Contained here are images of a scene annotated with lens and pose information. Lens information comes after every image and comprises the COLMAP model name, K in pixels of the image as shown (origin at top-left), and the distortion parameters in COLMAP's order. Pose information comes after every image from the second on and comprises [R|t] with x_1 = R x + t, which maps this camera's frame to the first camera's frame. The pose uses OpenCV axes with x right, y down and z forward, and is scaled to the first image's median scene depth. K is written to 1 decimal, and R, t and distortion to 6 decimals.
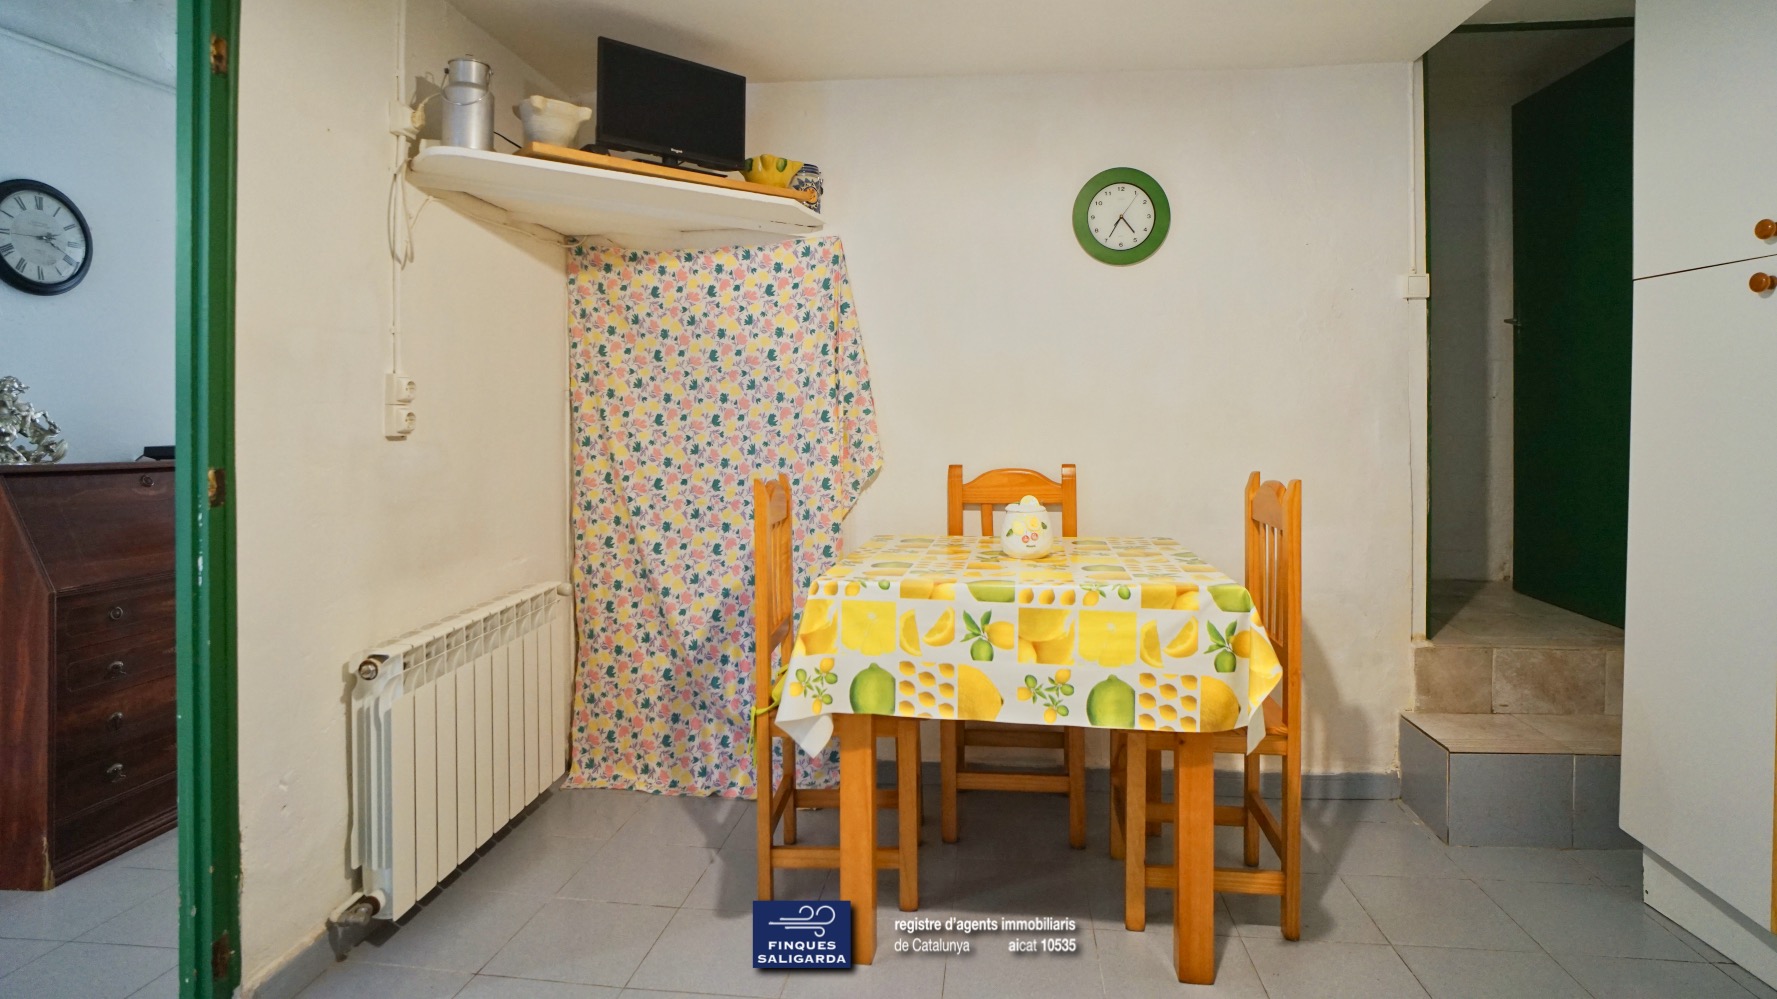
lens RADIAL K [[927.1, 0, 893.6], [0, 927.1, 412.5], [0, 0, 1]] dist [-0.047065, 0.022310]
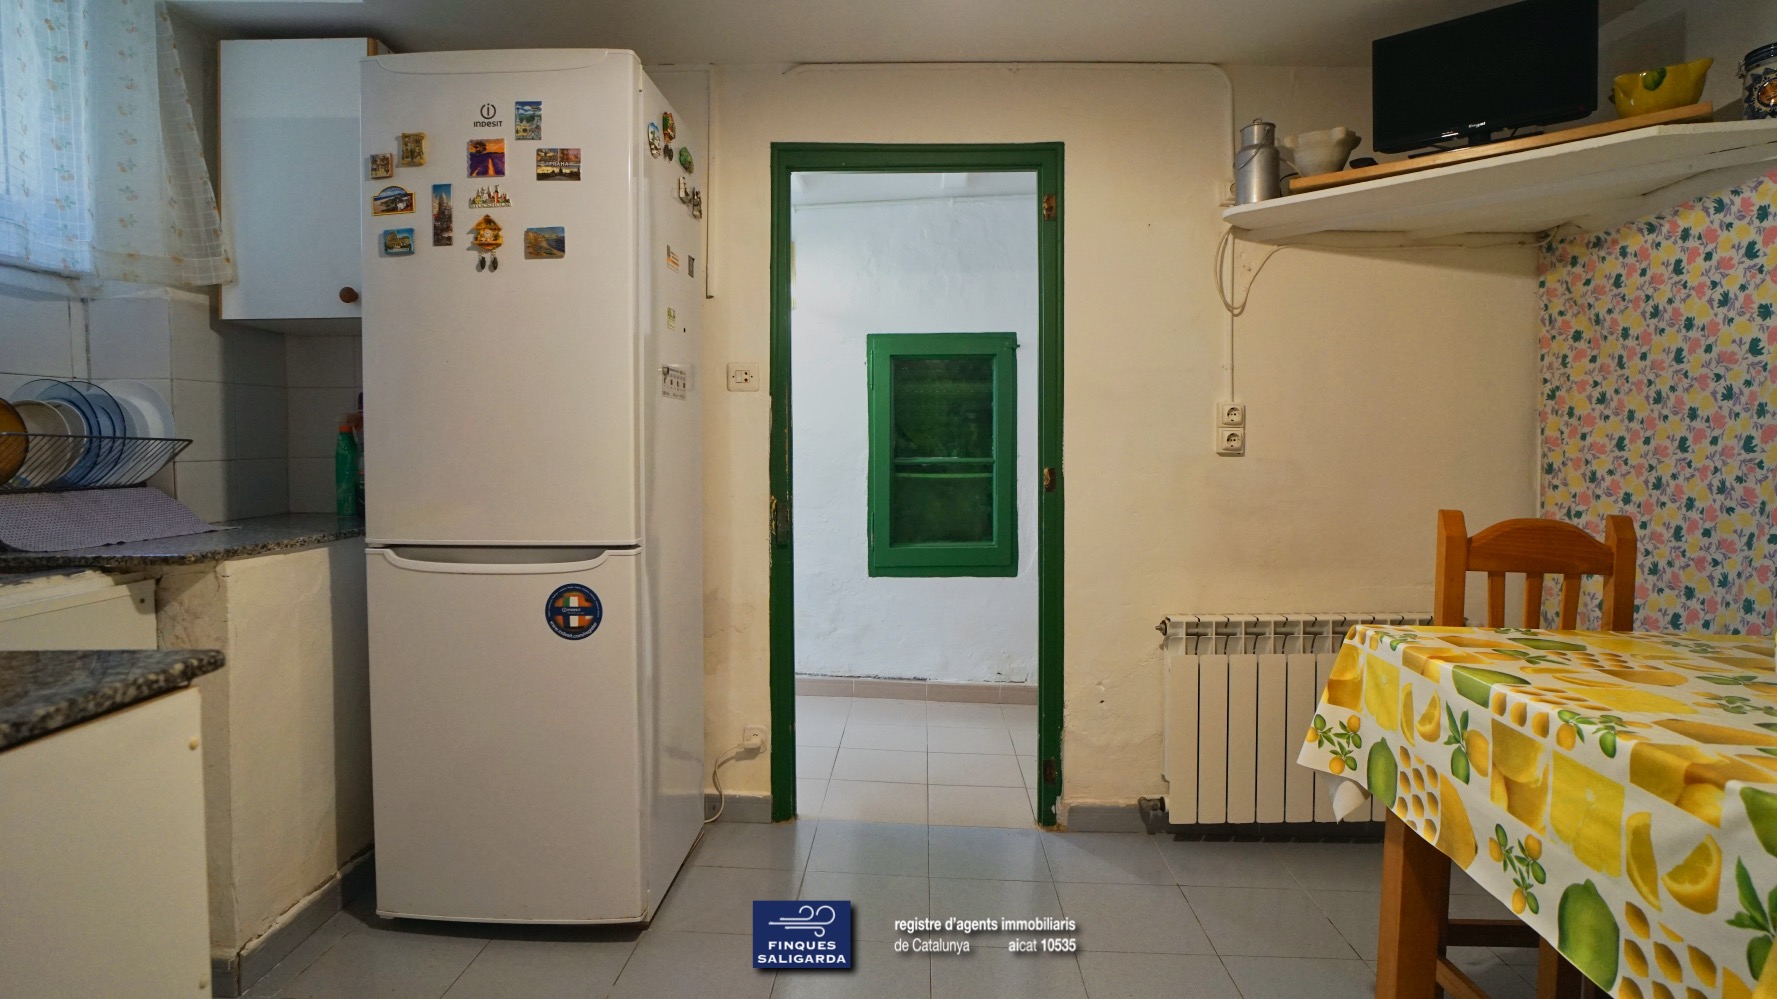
lens RADIAL K [[927.1, 0, 898.7], [0, 927.1, 471.7], [0, 0, 1]] dist [-0.047065, 0.022310]
pose [[0.081104, 0.033569, -0.996140, 0.474350], [-0.005252, 0.999433, 0.033253, 0.009579], [0.996692, 0.002535, 0.081234, 0.332642]]
